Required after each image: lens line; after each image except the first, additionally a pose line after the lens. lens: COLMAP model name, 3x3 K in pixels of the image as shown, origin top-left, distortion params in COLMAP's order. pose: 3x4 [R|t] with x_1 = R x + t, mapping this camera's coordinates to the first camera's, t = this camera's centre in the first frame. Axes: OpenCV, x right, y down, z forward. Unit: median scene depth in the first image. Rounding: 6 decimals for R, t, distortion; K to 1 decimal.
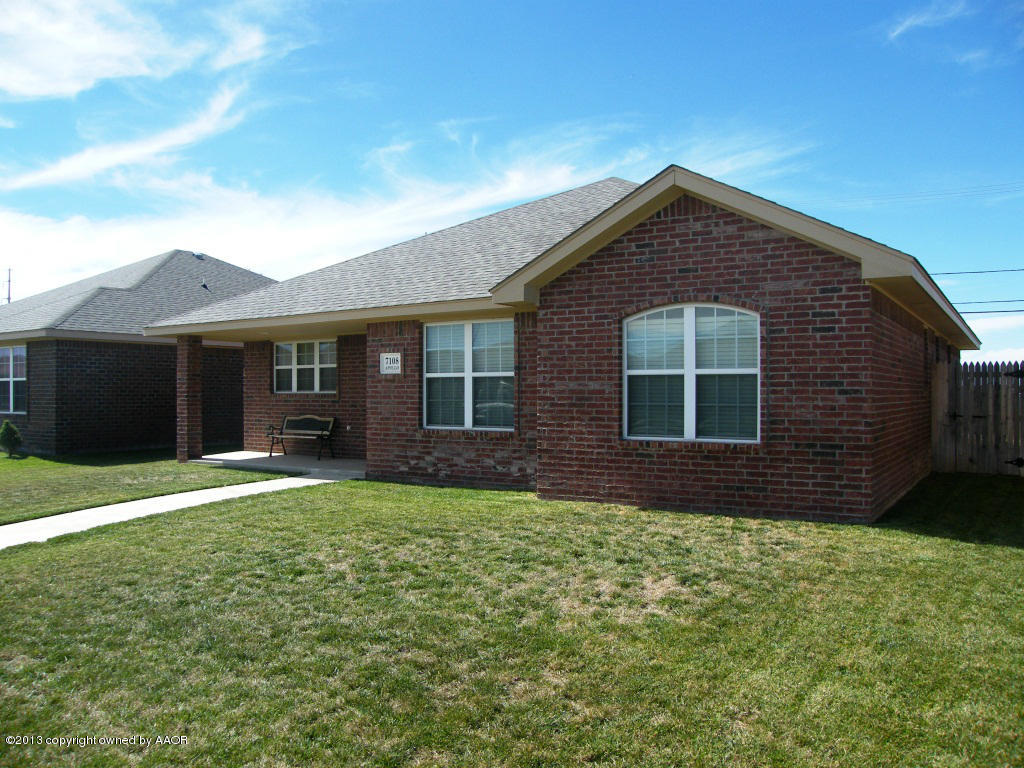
lens RADIAL K [[816.0, 0, 512.0], [0, 816.0, 384.0], [0, 0, 1]] dist [-0.149486, 0.104708]
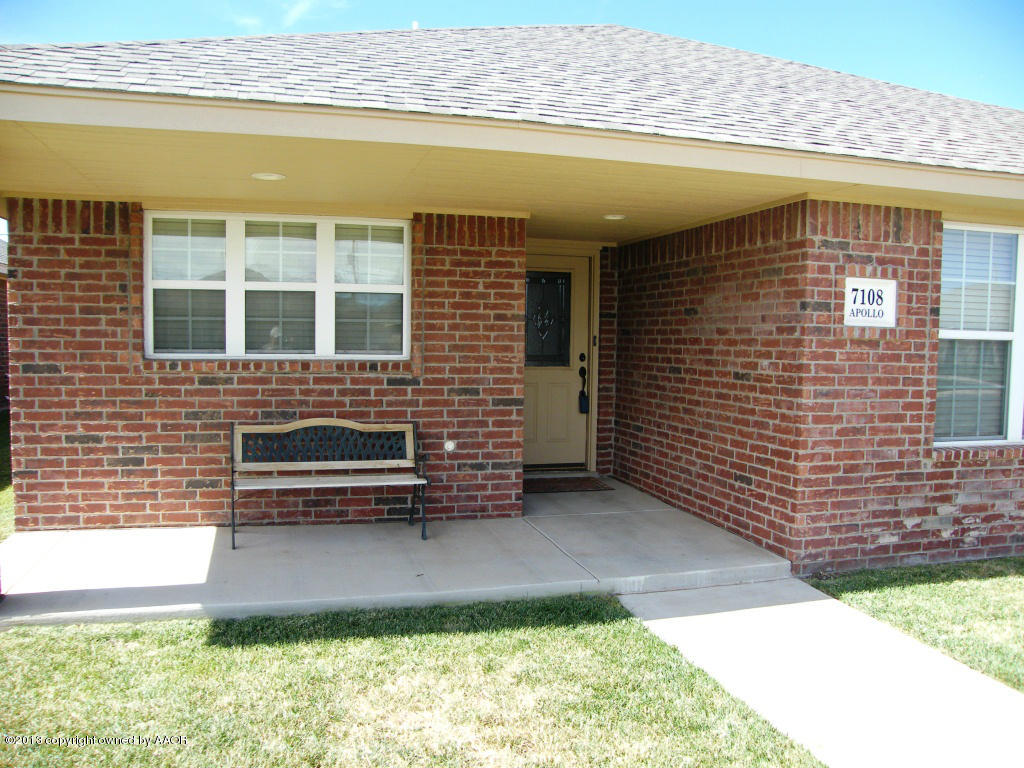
lens RADIAL K [[816.0, 0, 512.0], [0, 816.0, 384.0], [0, 0, 1]] dist [-0.149486, 0.104708]
pose [[0.653569, -0.030309, 0.756260, -0.756827], [-0.027349, 0.997600, 0.063616, -0.005088], [-0.756373, -0.062260, 0.651171, 1.109149]]
